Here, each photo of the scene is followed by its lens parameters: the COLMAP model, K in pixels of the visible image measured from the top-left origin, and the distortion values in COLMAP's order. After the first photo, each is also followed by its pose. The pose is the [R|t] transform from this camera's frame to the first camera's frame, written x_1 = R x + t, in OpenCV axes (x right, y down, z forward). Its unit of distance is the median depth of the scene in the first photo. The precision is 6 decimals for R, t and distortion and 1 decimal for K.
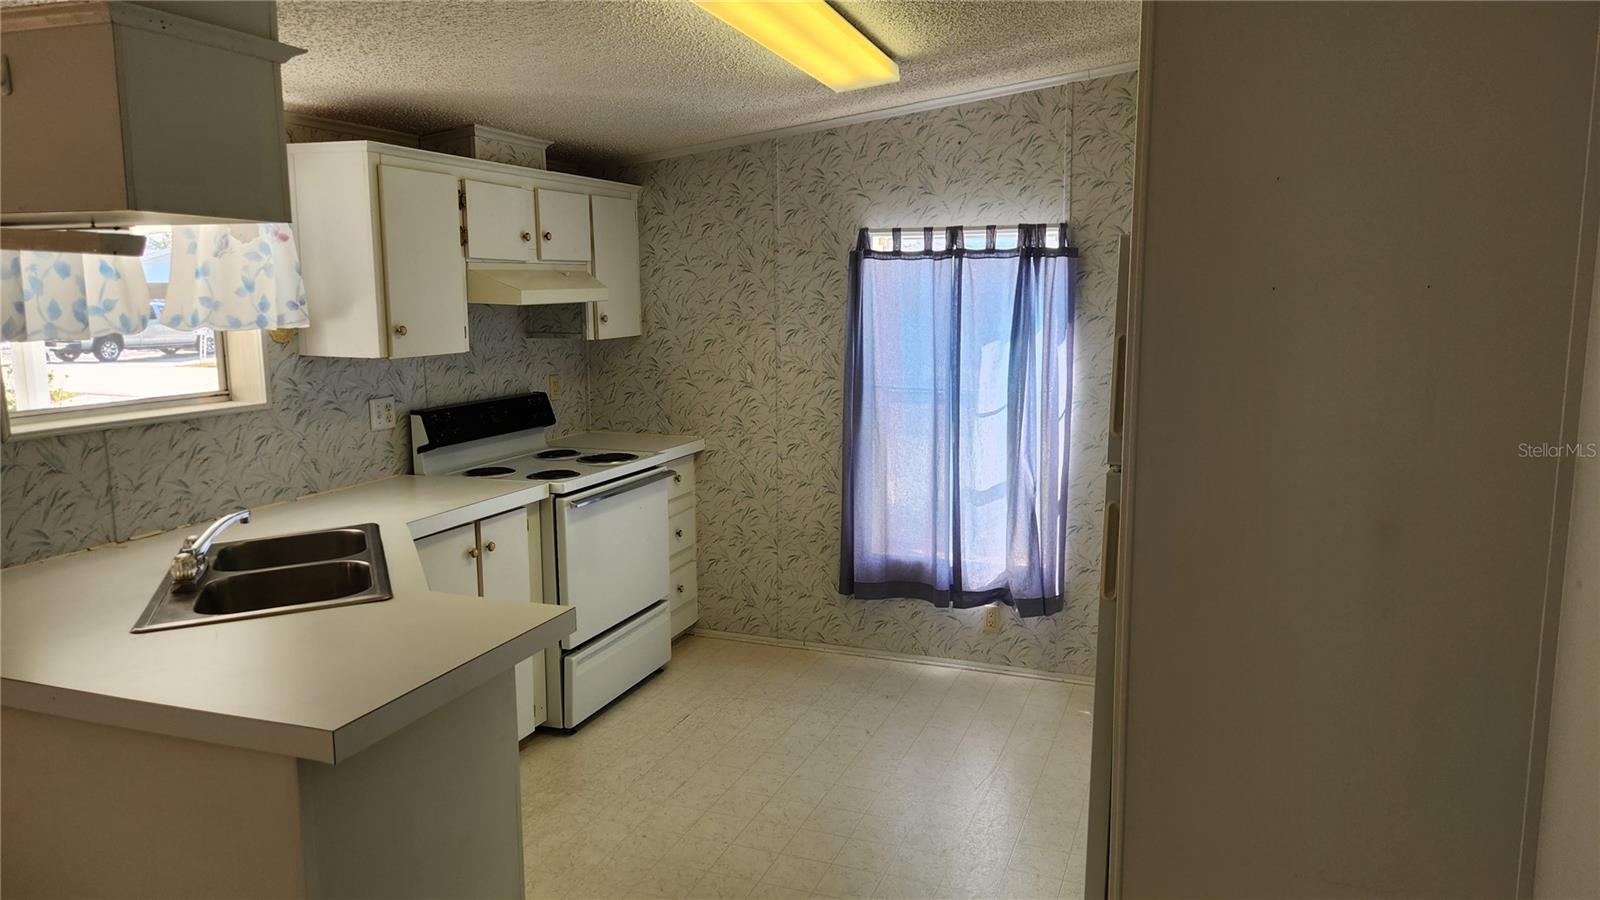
lens RADIAL K [[1046.5, 0, 824.0], [0, 1046.5, 438.9], [0, 0, 1]] dist [0.082535, -0.071873]
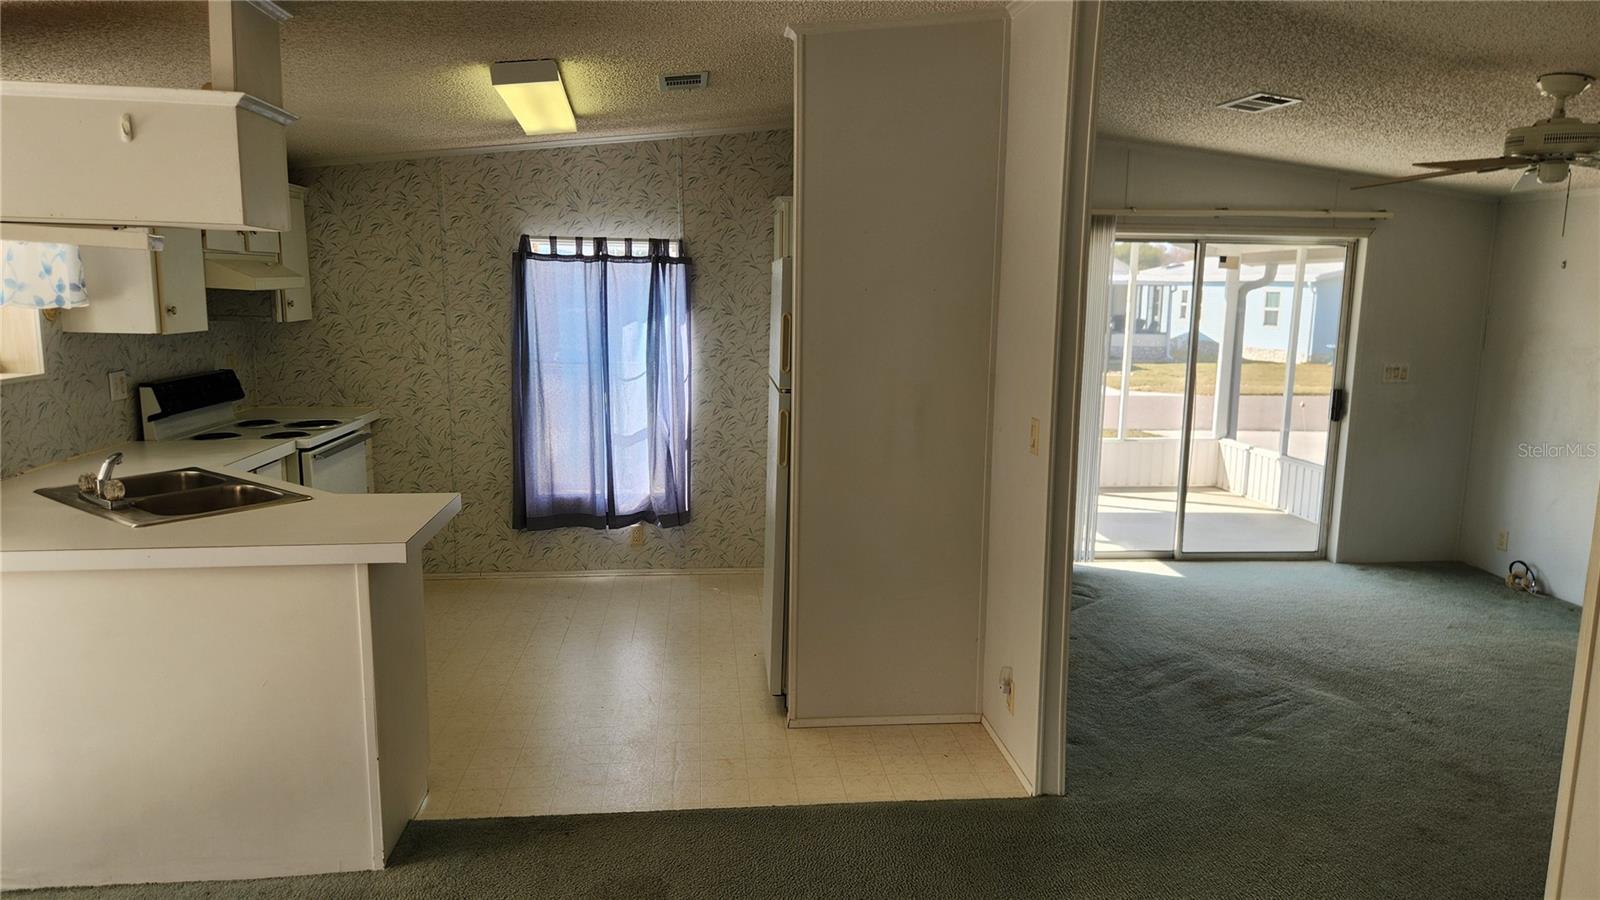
lens RADIAL K [[1046.5, 0, 824.0], [0, 1046.5, 438.9], [0, 0, 1]] dist [0.082535, -0.071873]
pose [[0.888053, -0.048288, 0.457199, -0.239007], [0.047827, 0.998776, 0.012589, 0.046426], [-0.457247, 0.010687, 0.889275, -0.296375]]
